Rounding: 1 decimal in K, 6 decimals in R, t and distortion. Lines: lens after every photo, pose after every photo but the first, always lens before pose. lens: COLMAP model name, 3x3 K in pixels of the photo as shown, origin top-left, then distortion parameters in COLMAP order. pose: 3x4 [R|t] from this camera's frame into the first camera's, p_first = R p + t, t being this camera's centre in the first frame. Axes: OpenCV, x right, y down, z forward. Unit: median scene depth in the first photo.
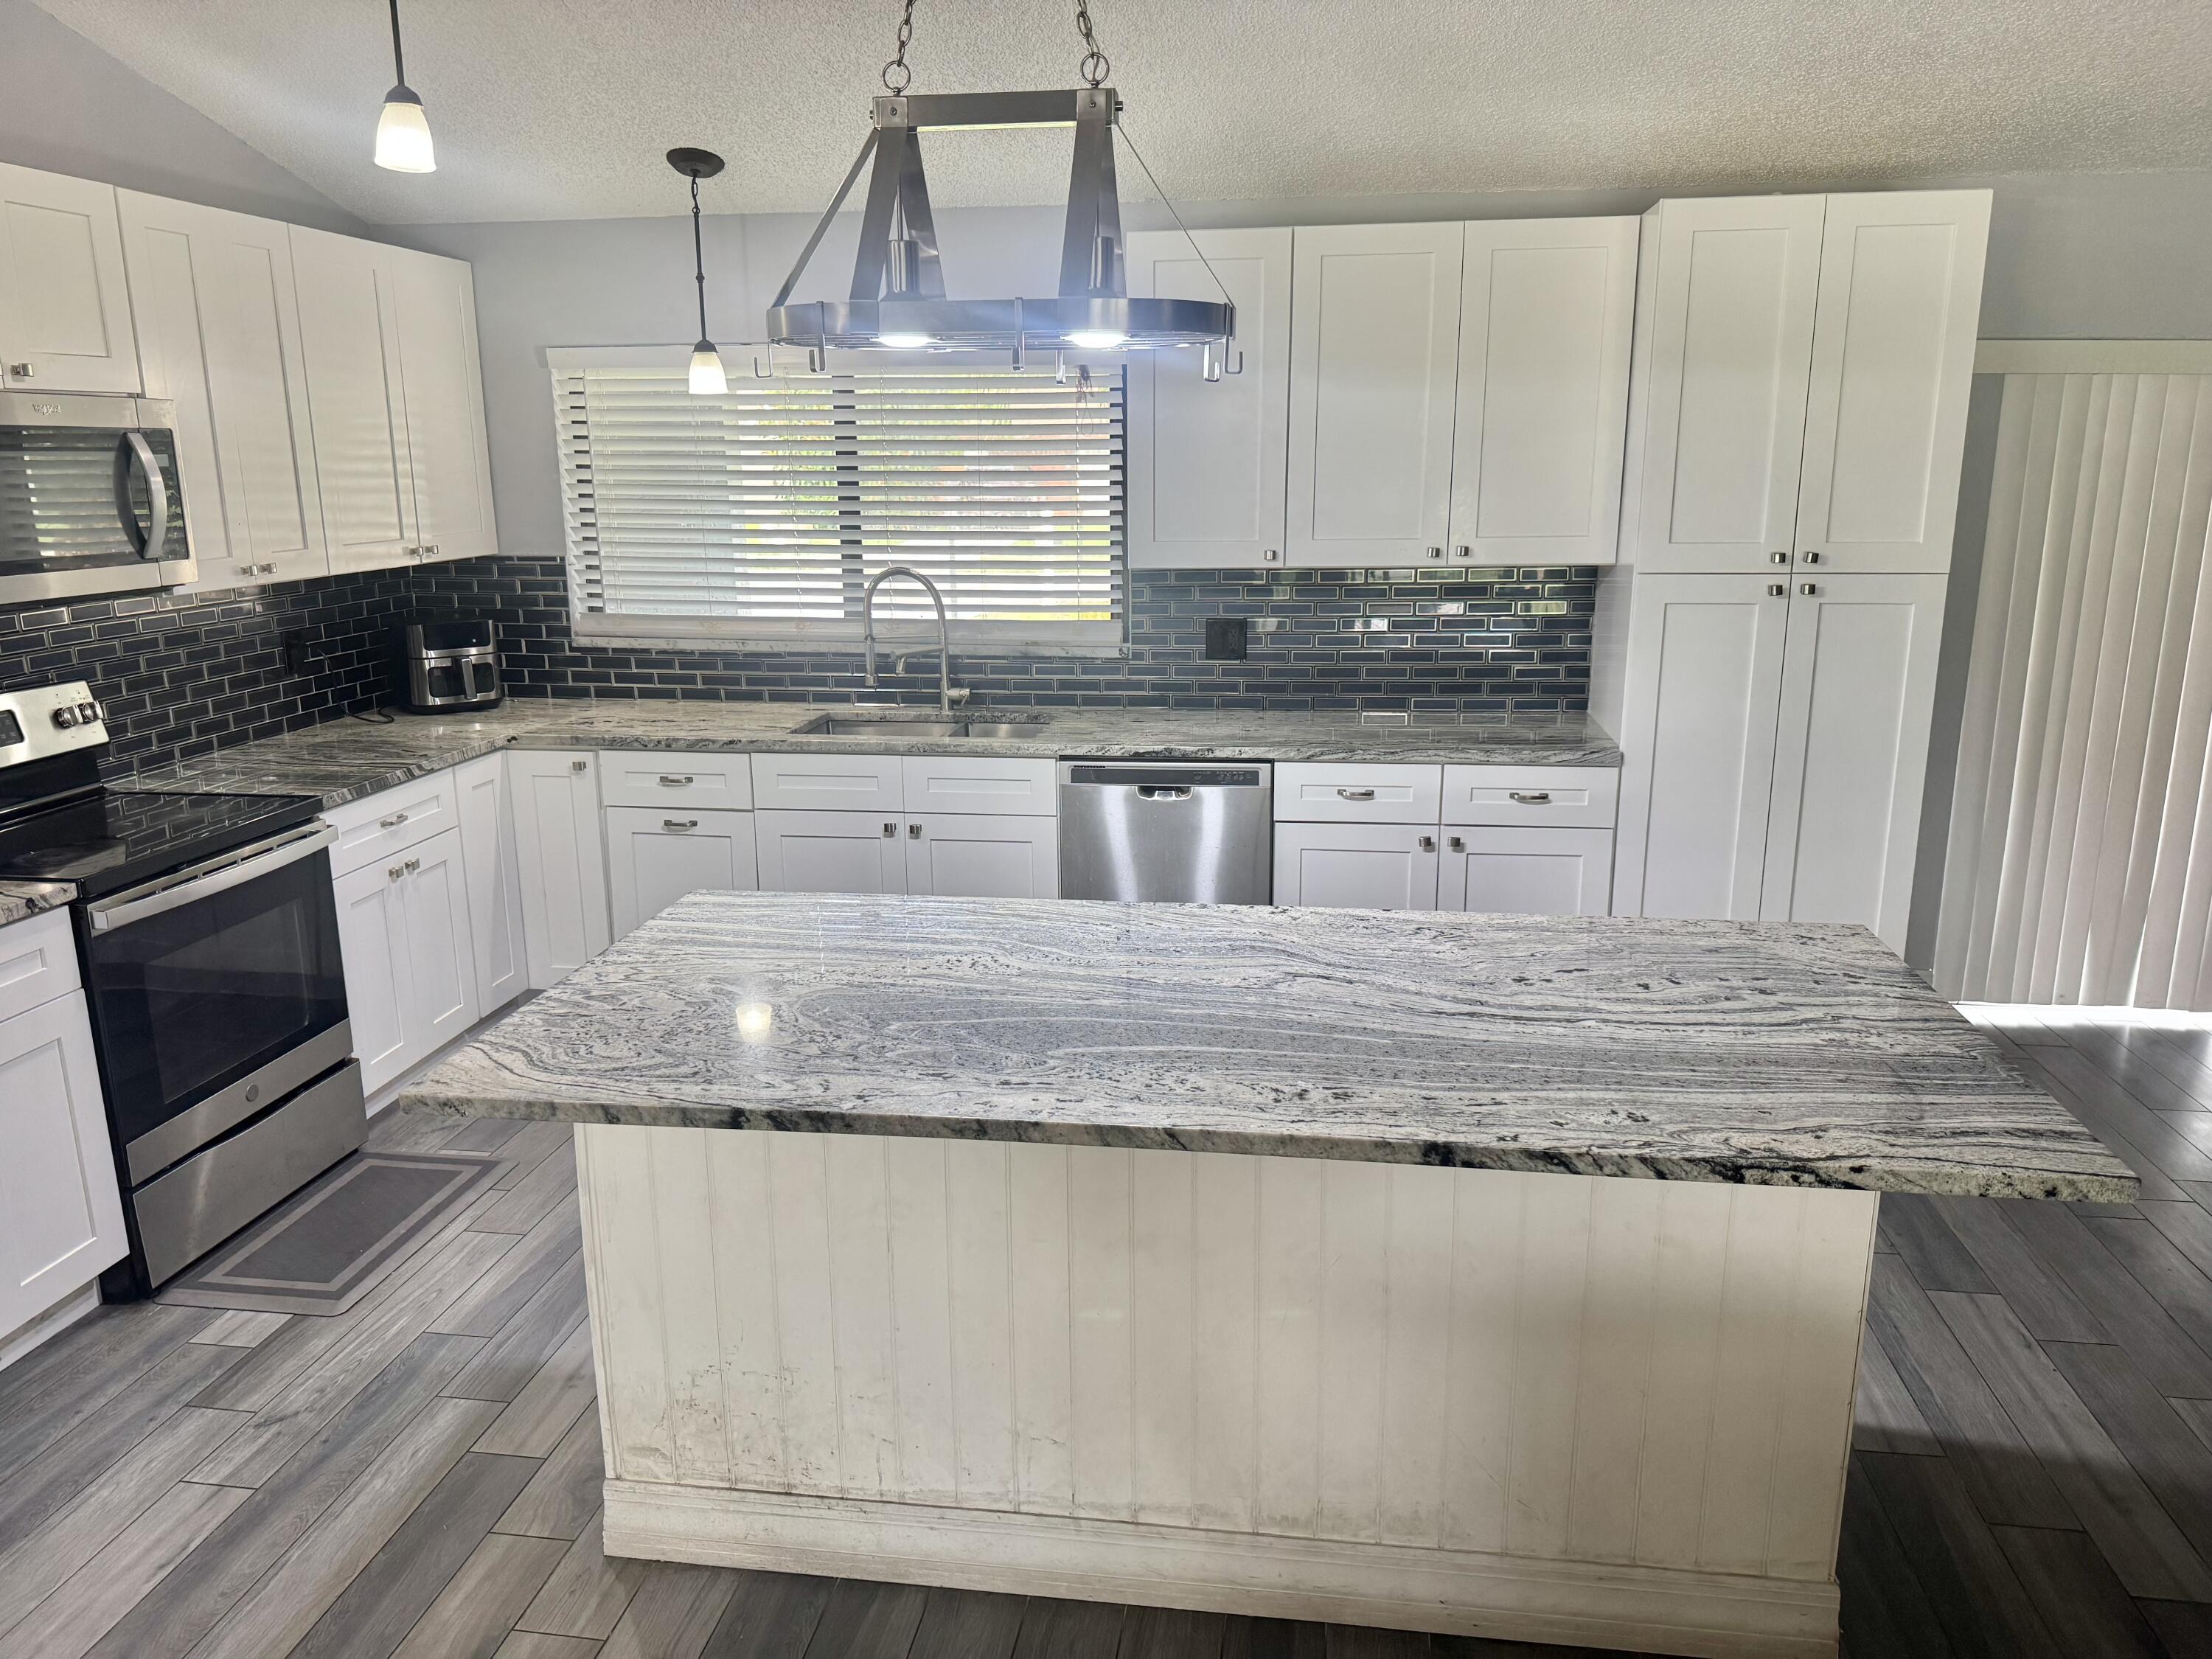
lens RADIAL K [[1555.5, 0, 1092.5], [0, 1555.5, 815.4], [0, 0, 1]] dist [0.130893, -0.228265]
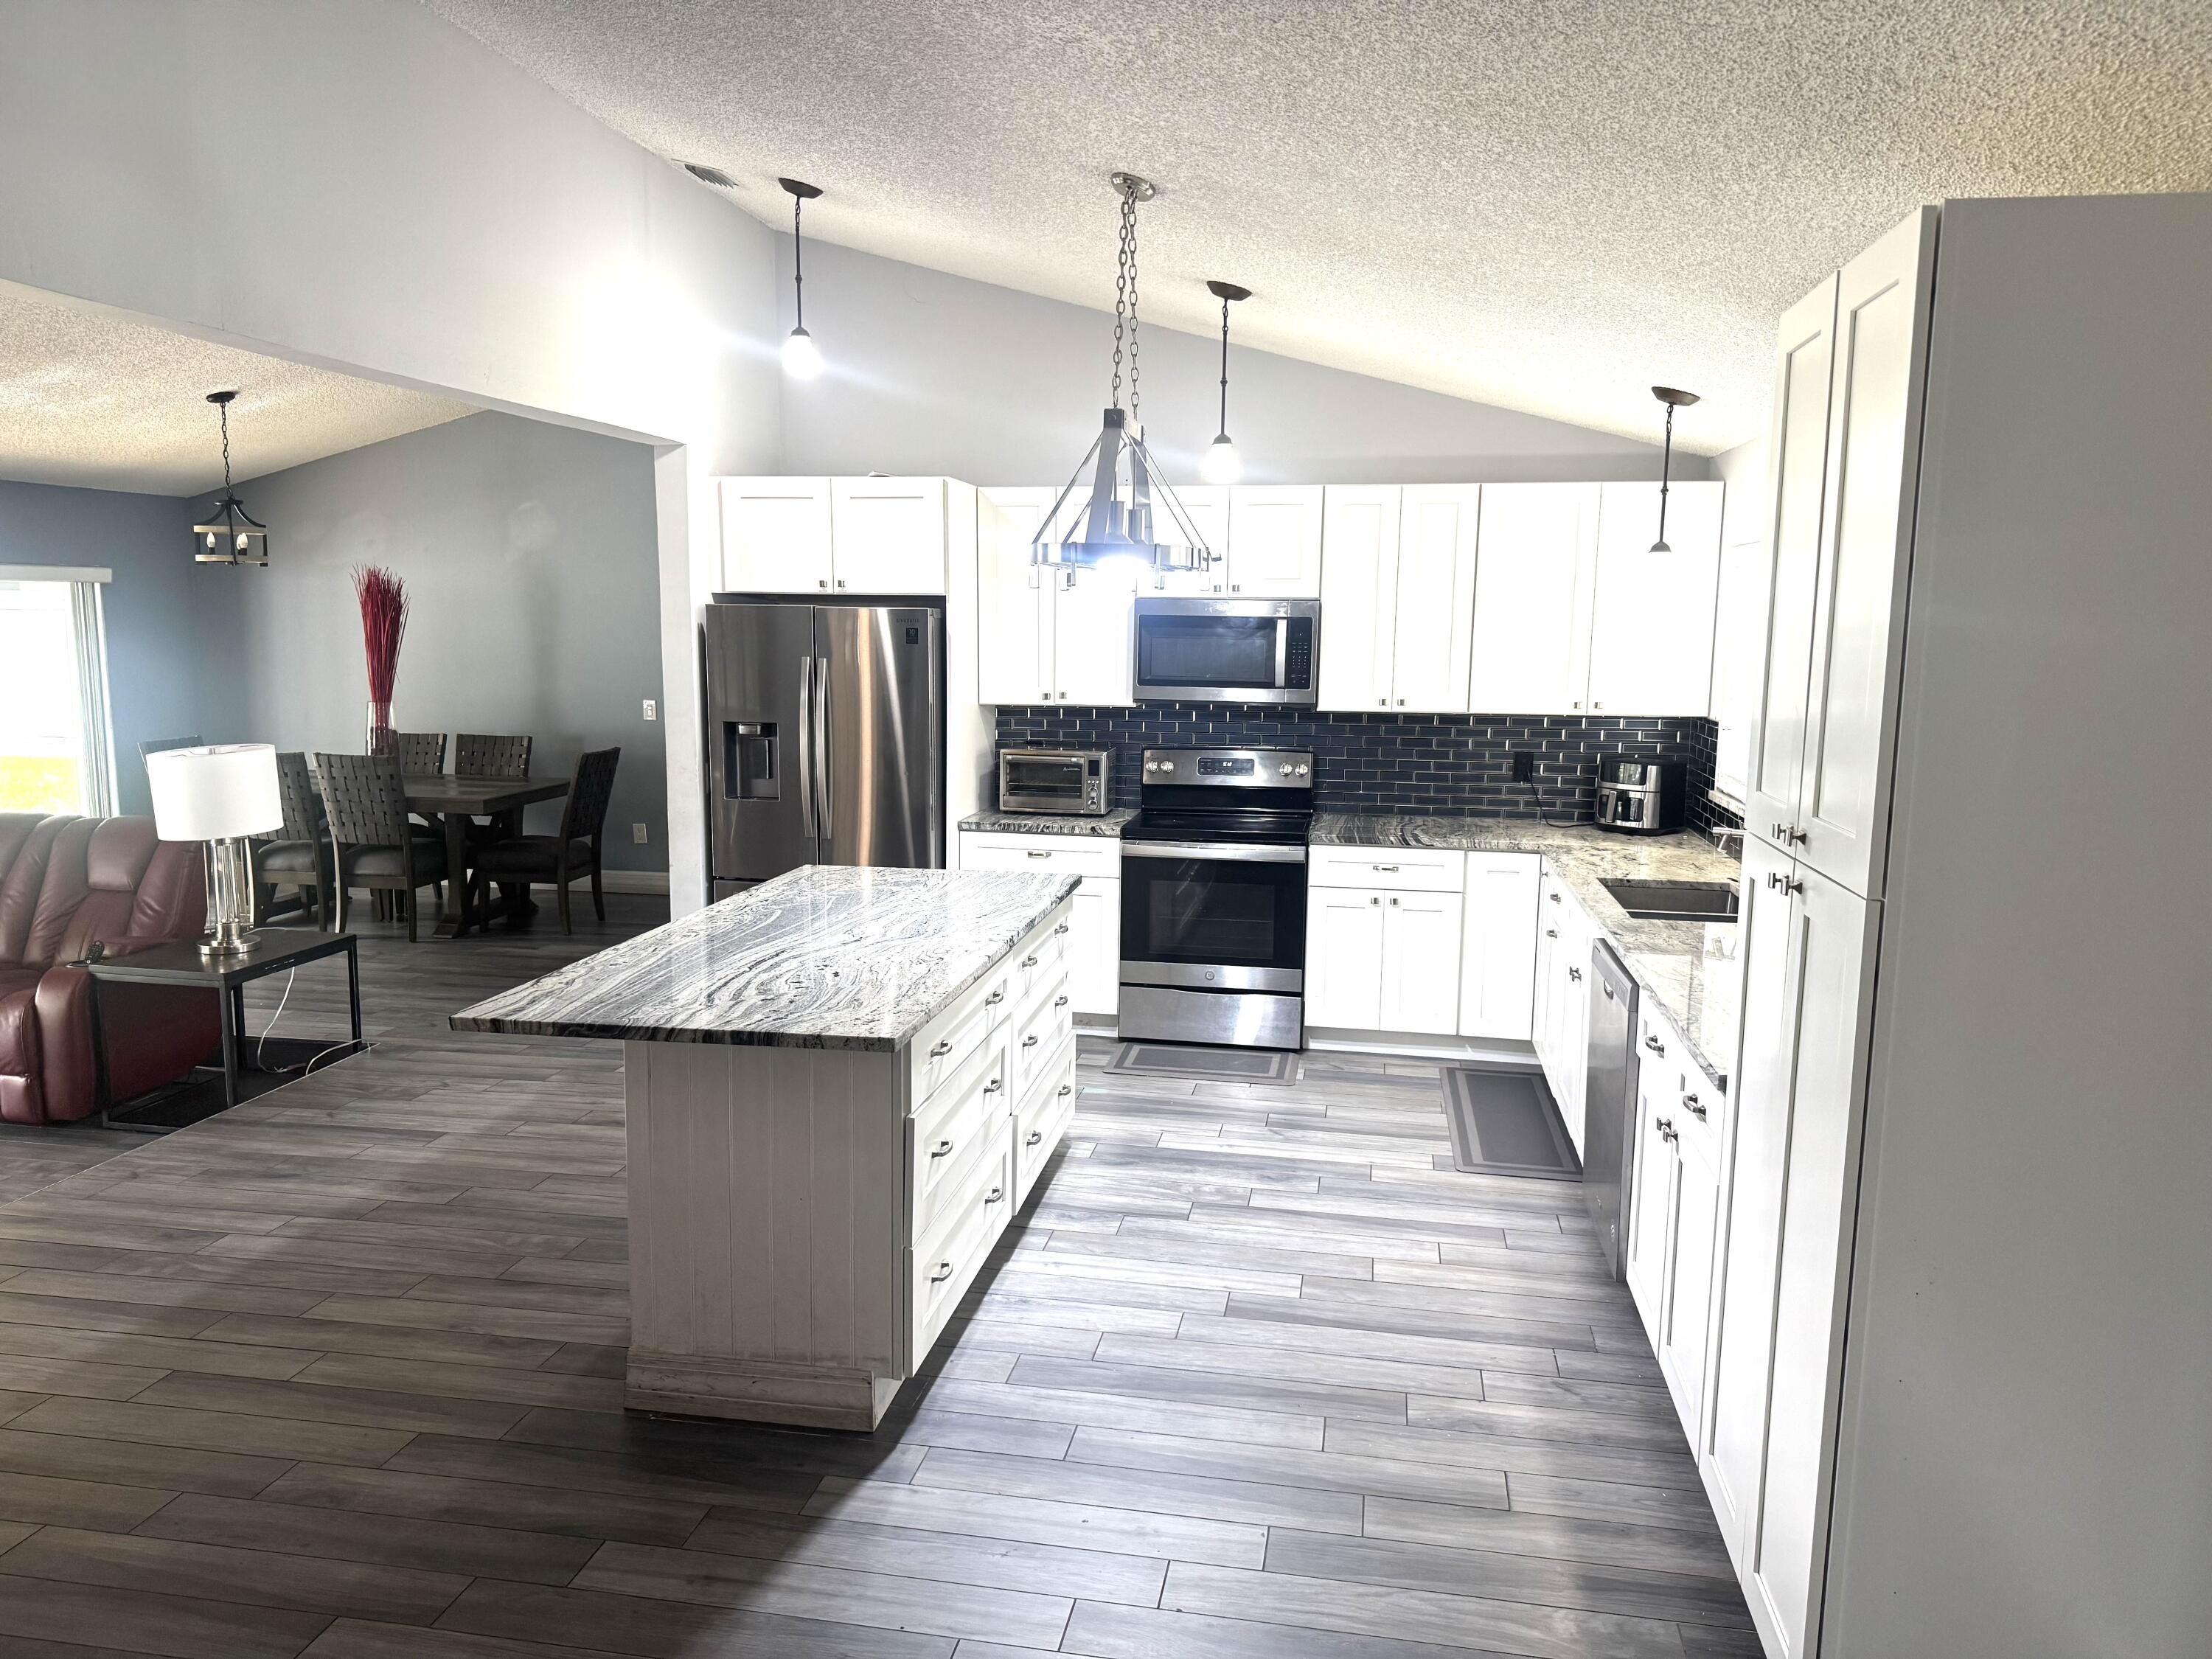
lens RADIAL K [[1560.0, 0, 1093.1], [0, 1560.0, 833.9], [0, 0, 1]] dist [0.121655, -0.163872]
pose [[-0.038007, 0.144553, -0.988767, 1.848389], [-0.233545, 0.960794, 0.149440, -0.329276], [0.971603, 0.236601, -0.002757, 1.269989]]
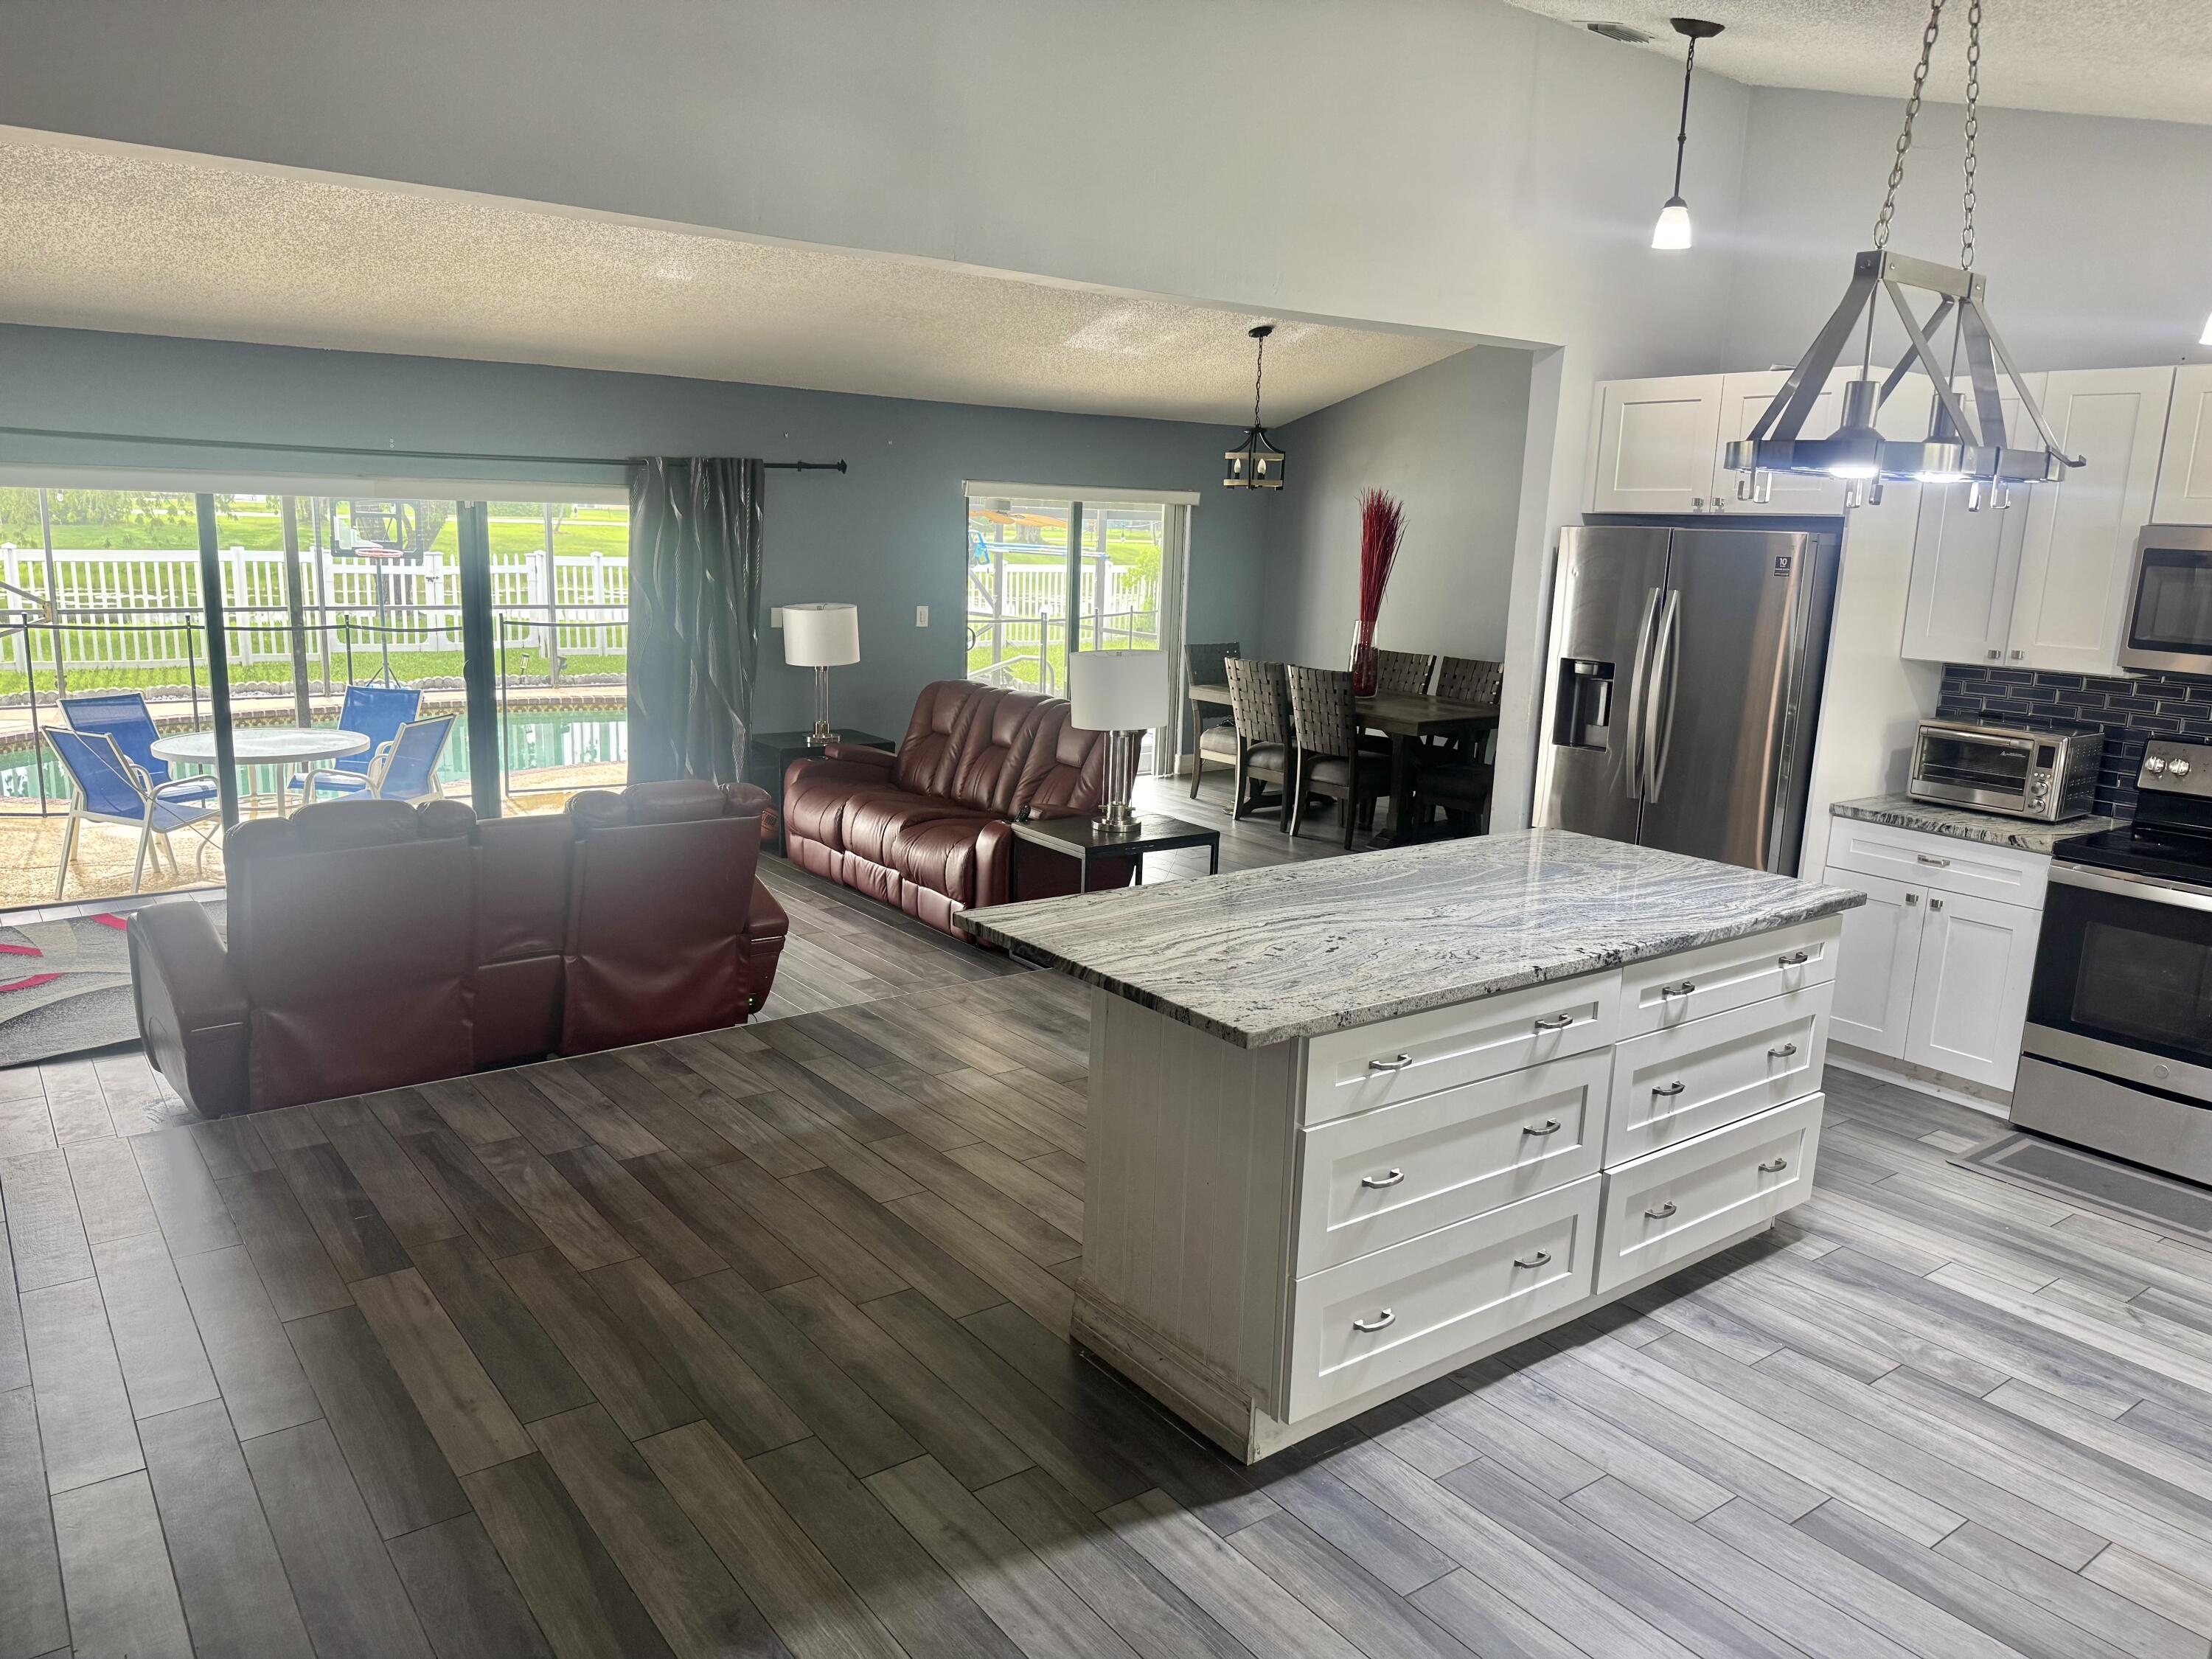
lens RADIAL K [[1560.0, 0, 1093.1], [0, 1560.0, 833.9], [0, 0, 1]] dist [0.121655, -0.163872]
pose [[-0.705211, 0.125221, -0.697852, 1.417329], [-0.186259, 0.916987, 0.352765, -0.437415], [0.684094, 0.378755, -0.623346, 1.723585]]
